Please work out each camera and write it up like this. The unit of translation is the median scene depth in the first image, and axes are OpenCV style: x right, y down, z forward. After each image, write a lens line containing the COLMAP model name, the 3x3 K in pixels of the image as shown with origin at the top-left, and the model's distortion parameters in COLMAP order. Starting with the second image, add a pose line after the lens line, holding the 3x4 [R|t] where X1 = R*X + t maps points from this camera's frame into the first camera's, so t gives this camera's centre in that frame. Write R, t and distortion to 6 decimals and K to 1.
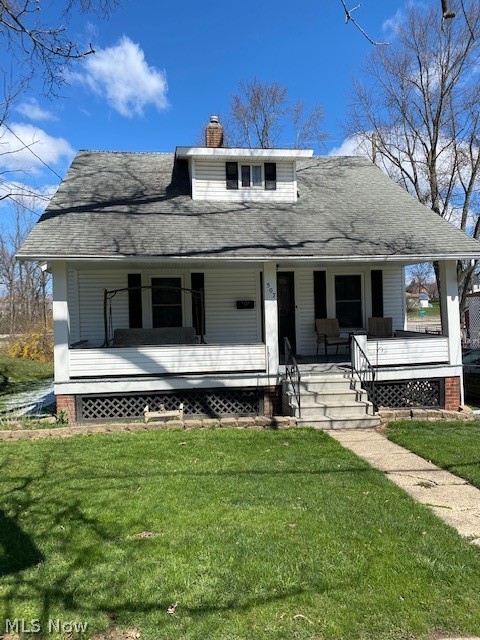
lens RADIAL K [[486.2, 0, 241.3], [0, 486.2, 319.6], [0, 0, 1]] dist [0.058170, -0.057340]
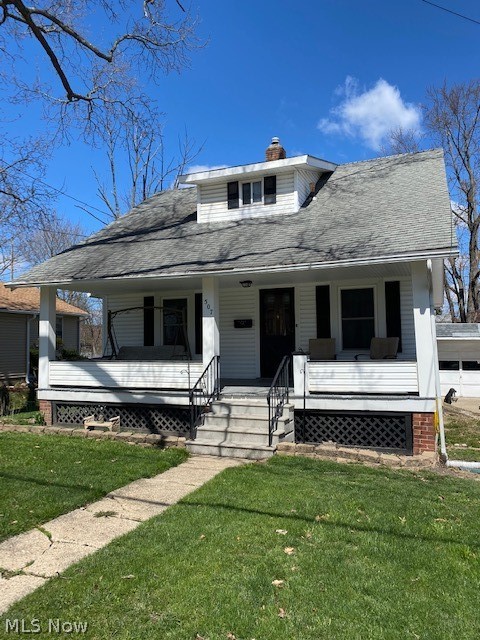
lens RADIAL K [[486.2, 0, 243.2], [0, 486.2, 318.5], [0, 0, 1]] dist [0.058170, -0.057340]
pose [[0.868362, -0.017089, -0.495636, 0.578748], [-0.014155, 0.998145, -0.059214, 0.019100], [0.495729, 0.058435, 0.866509, 0.188807]]
